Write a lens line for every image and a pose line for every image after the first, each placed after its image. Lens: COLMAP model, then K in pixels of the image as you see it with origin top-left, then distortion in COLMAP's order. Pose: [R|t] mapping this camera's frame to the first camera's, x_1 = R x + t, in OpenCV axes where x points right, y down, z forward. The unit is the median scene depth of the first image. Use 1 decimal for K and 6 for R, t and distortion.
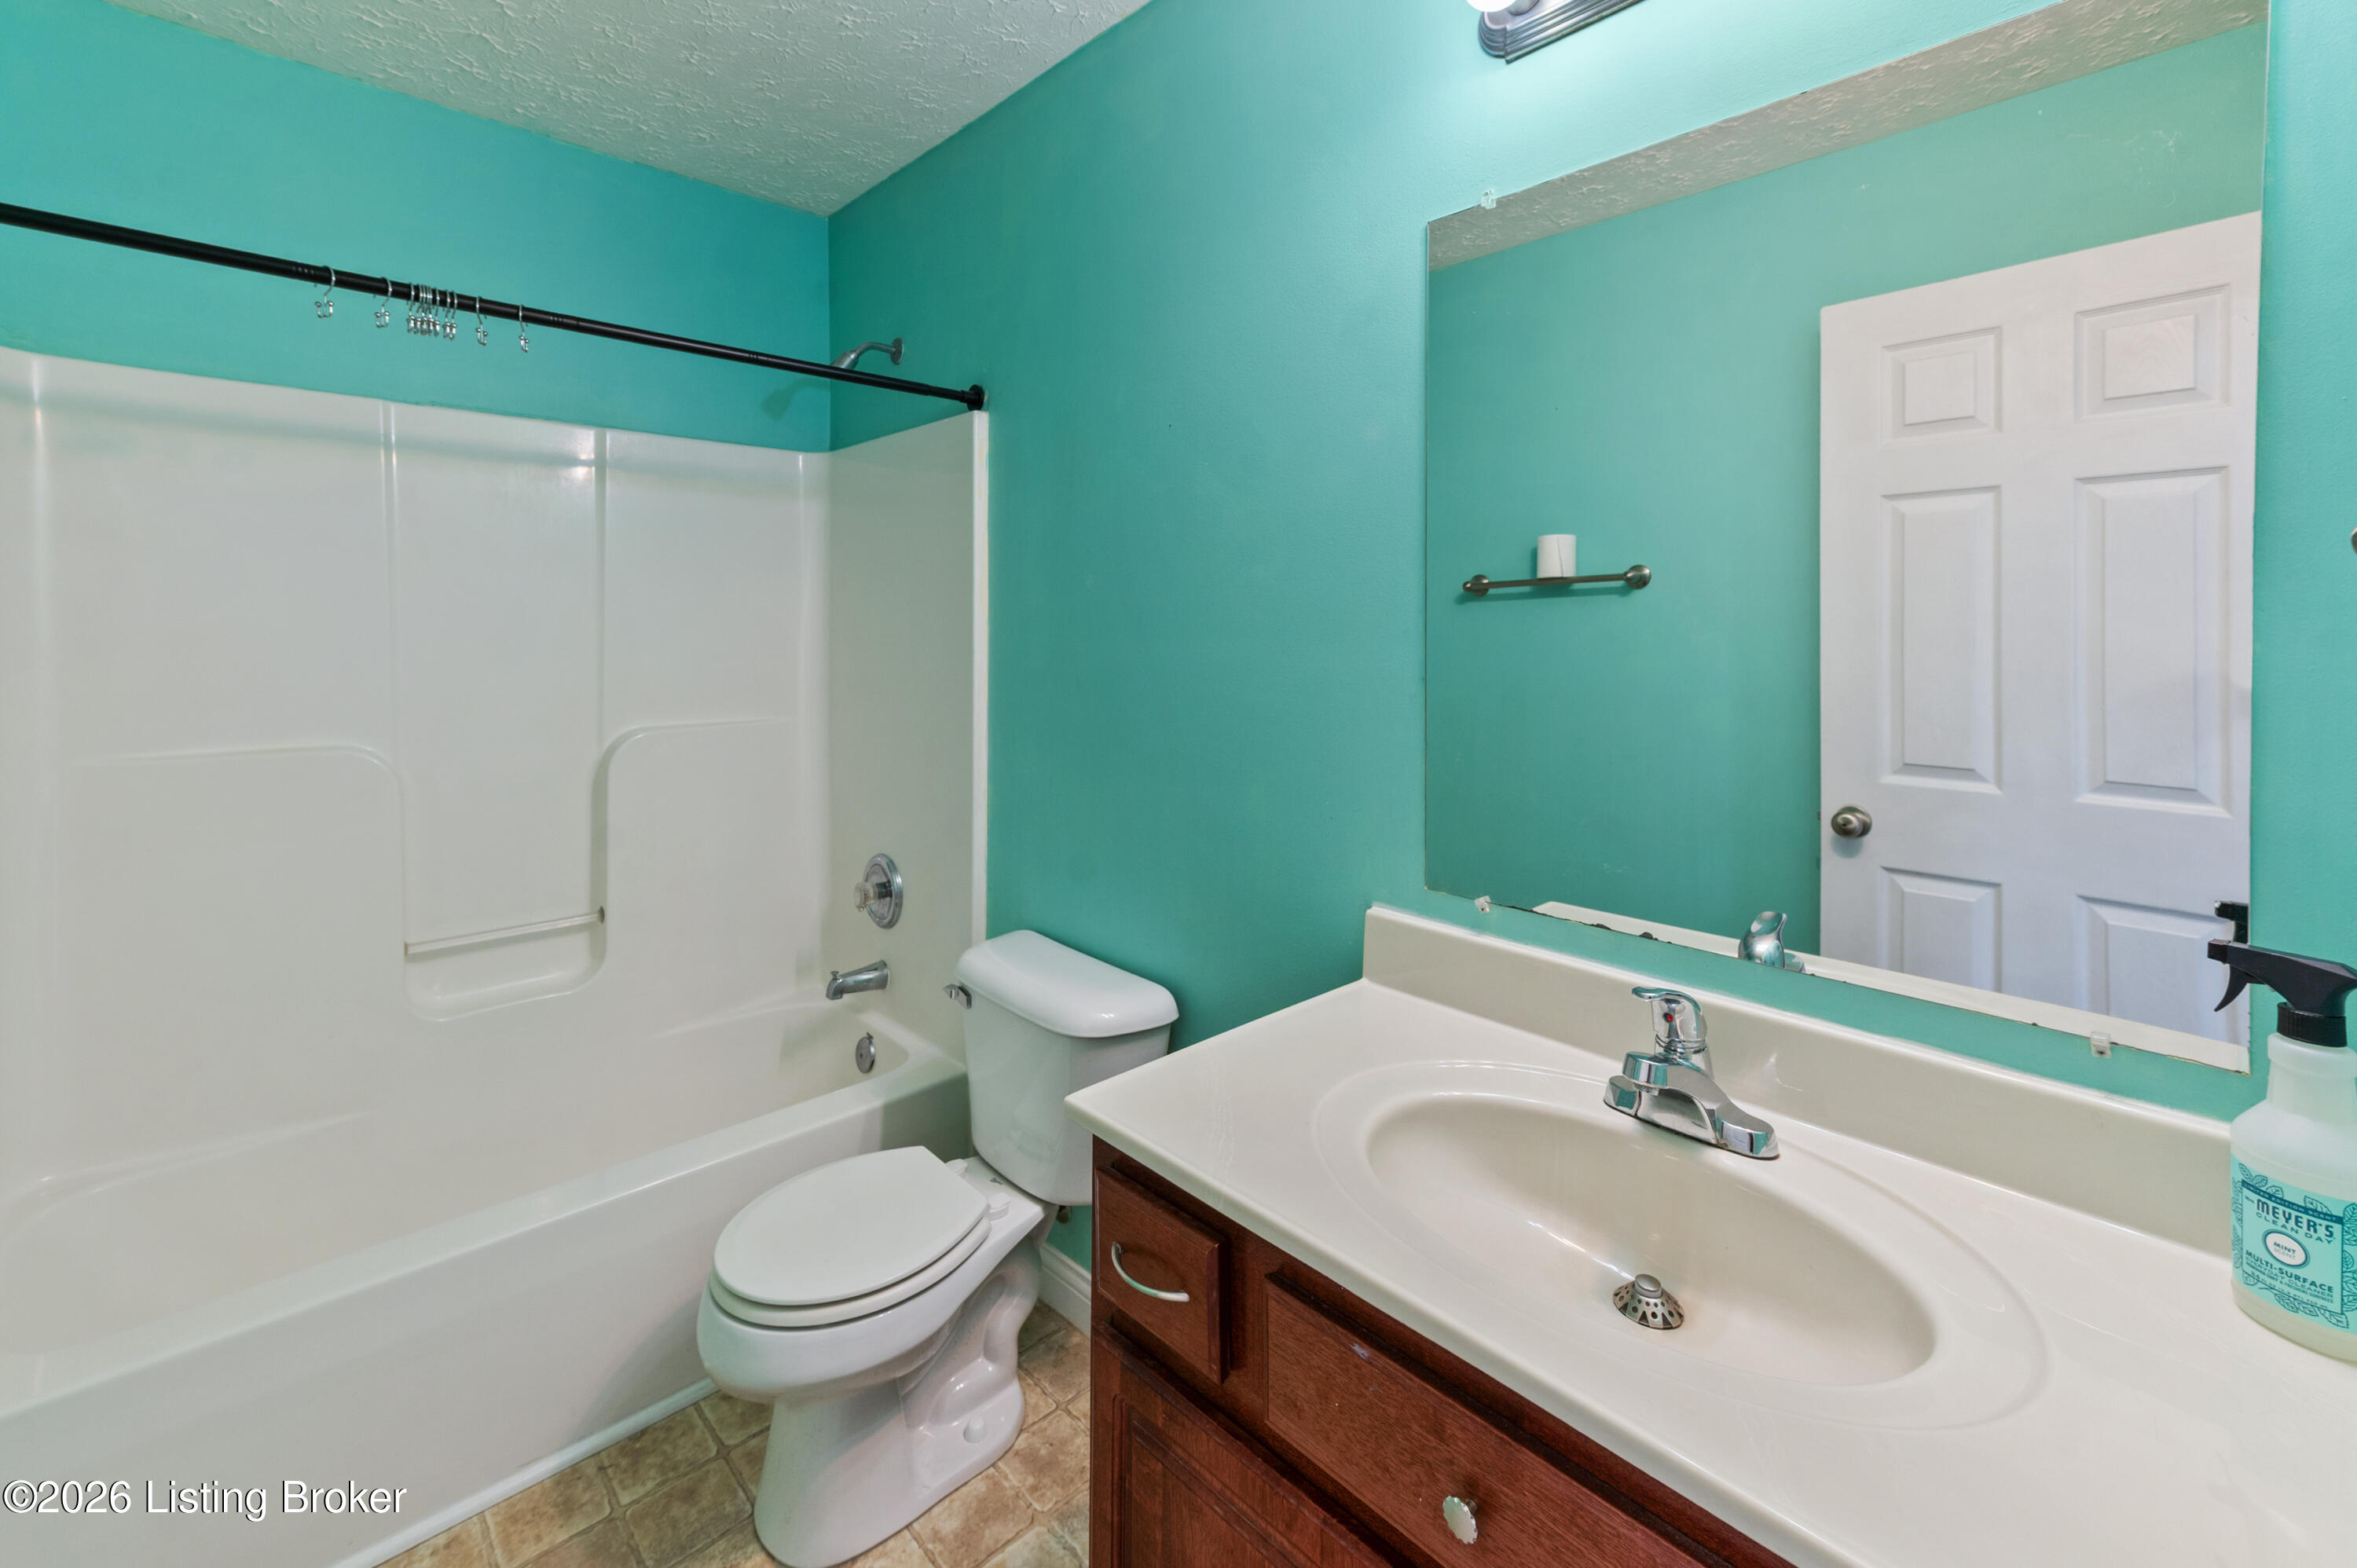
lens RADIAL K [[960.2, 0, 1171.6], [0, 960.2, 773.1], [0, 0, 1]] dist [0.013200, -0.000543]
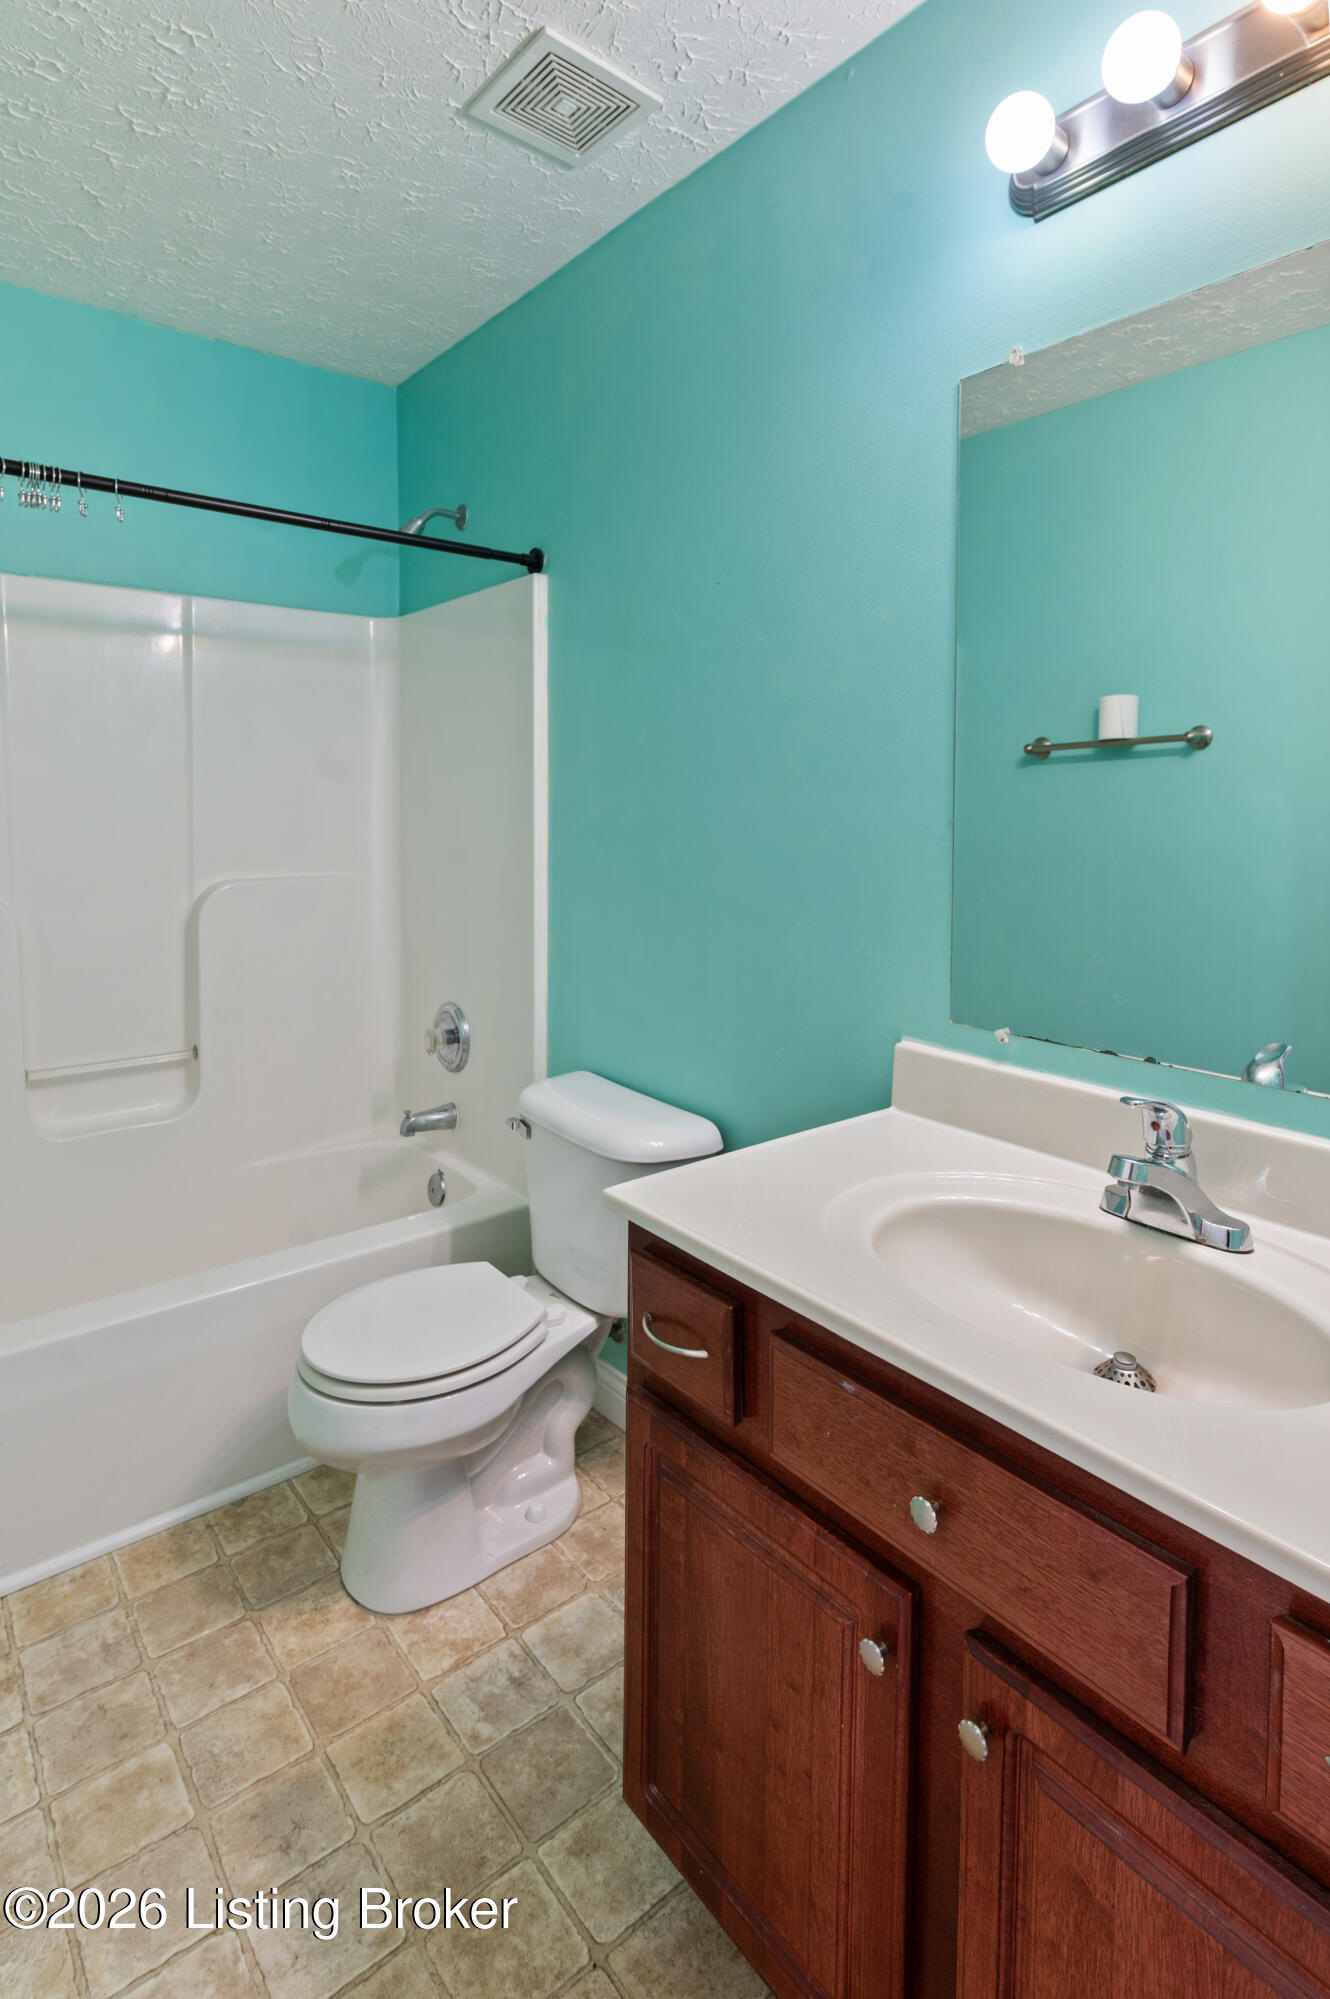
lens RADIAL K [[976.9, 0, 704.6], [0, 976.9, 1000.7], [0, 0, 1]] dist [-0.001178, 0.000363]
pose [[0.998865, 0.007092, -0.047099, 0.041553], [-0.004942, 0.998948, 0.045594, 0.046704], [0.047373, -0.045310, 0.997849, -0.084653]]
